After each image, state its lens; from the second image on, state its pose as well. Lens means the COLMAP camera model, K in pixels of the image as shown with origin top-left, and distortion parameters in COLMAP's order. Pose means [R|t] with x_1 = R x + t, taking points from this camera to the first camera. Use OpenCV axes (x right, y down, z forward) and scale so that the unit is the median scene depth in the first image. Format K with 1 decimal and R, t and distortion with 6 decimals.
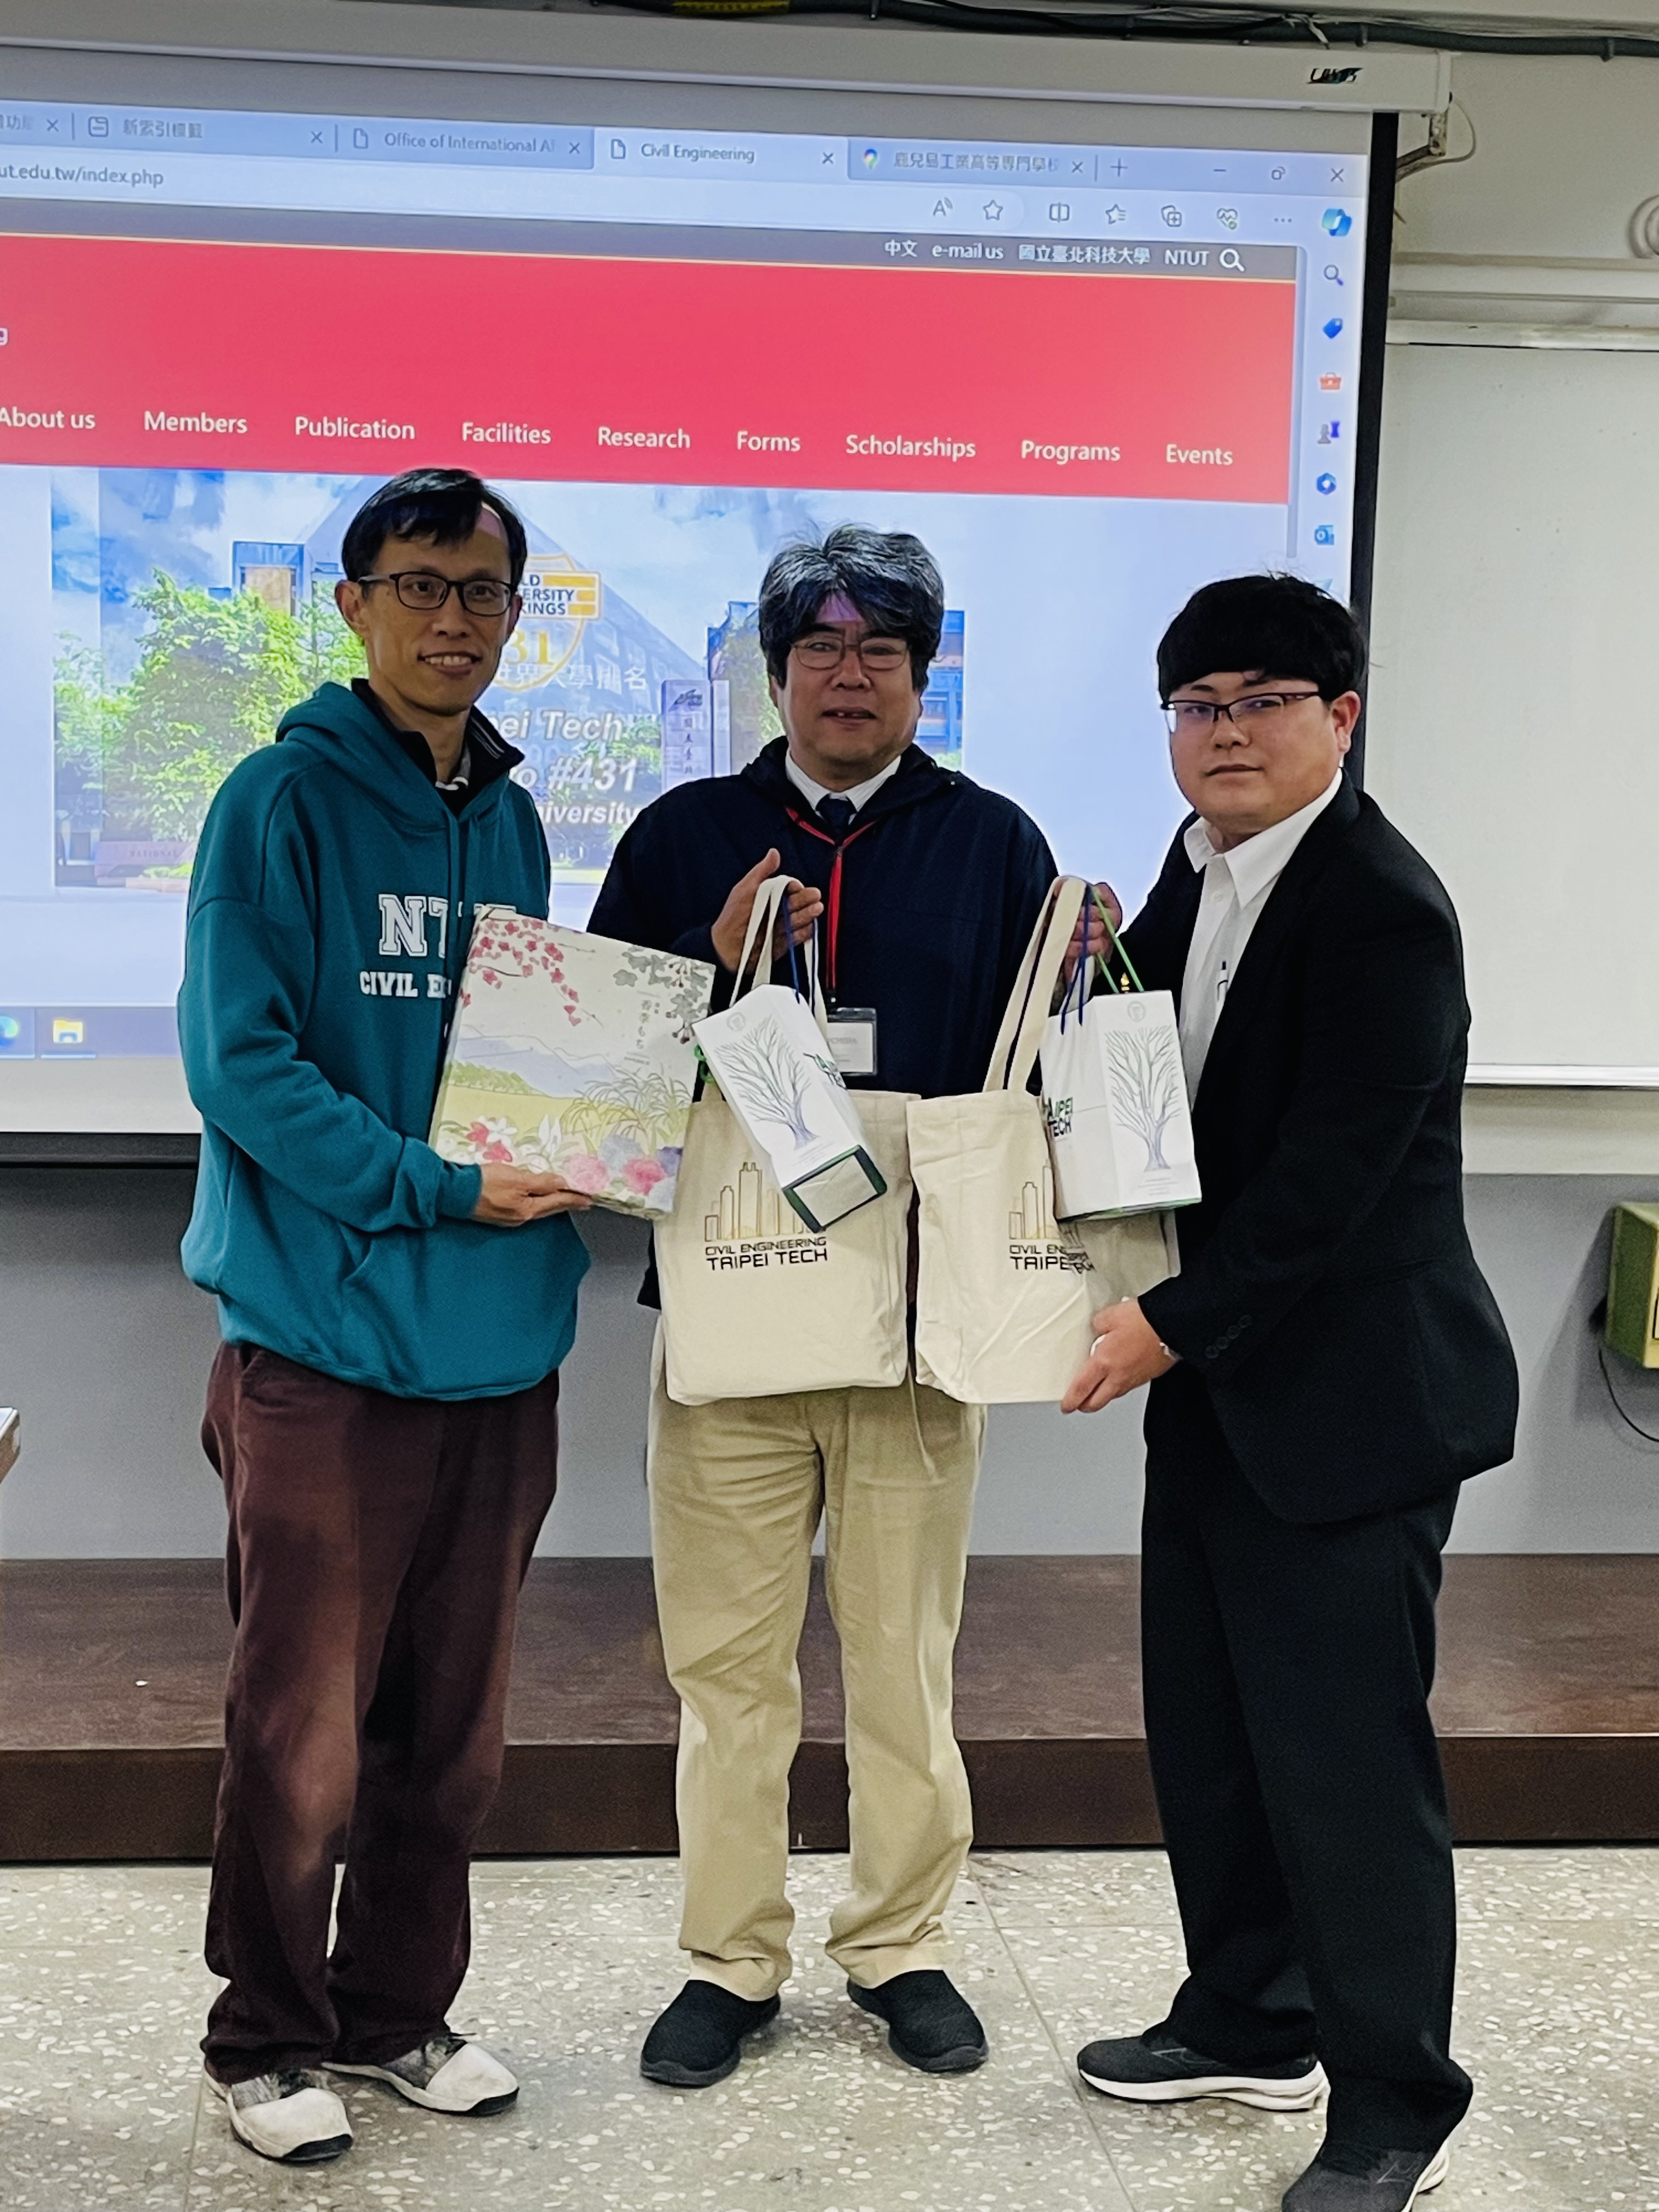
lens RADIAL K [[3347.3, 0, 828.5], [0, 3347.3, 1104.2], [0, 0, 1]] dist [0.145576, 0.000000]
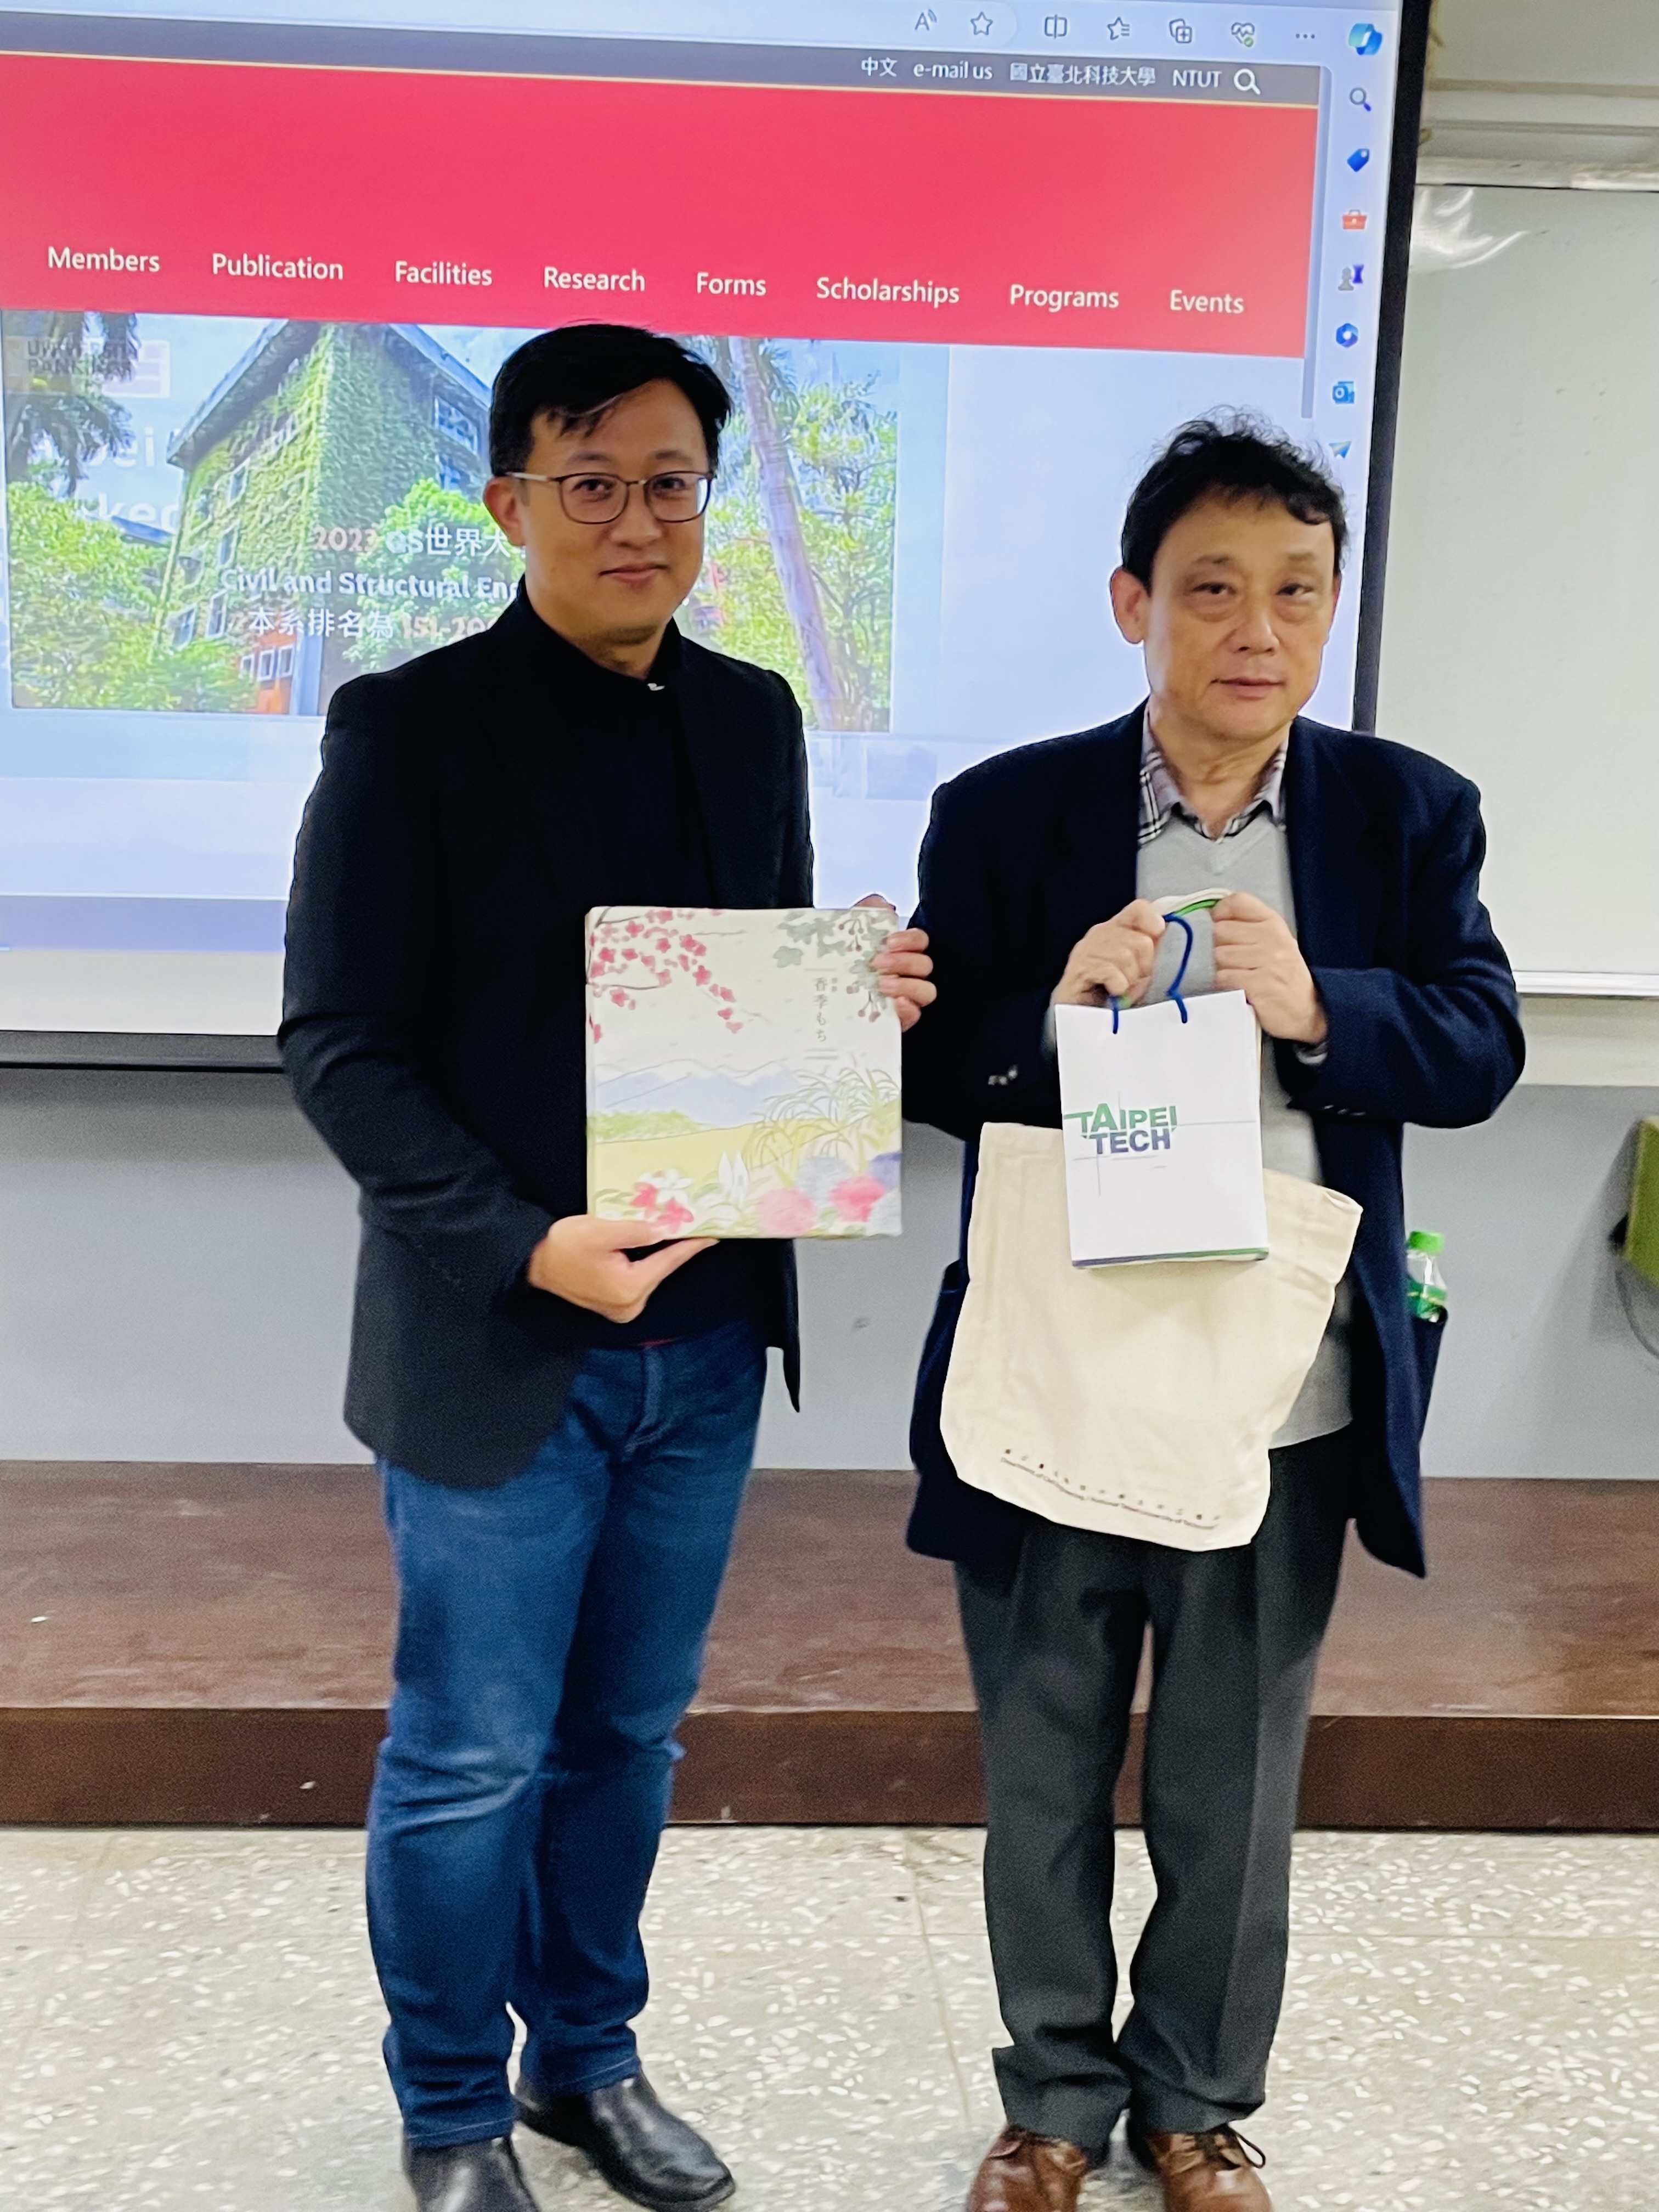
lens RADIAL K [[2750.8, 0, 829.0], [0, 2750.8, 1112.7], [0, 0, 1]] dist [0.094446, 0.000000]
pose [[0.998390, 0.015526, -0.054552, 0.054691], [-0.012030, 0.997888, 0.063828, -0.020964], [0.055428, -0.063069, 0.996469, 0.240806]]
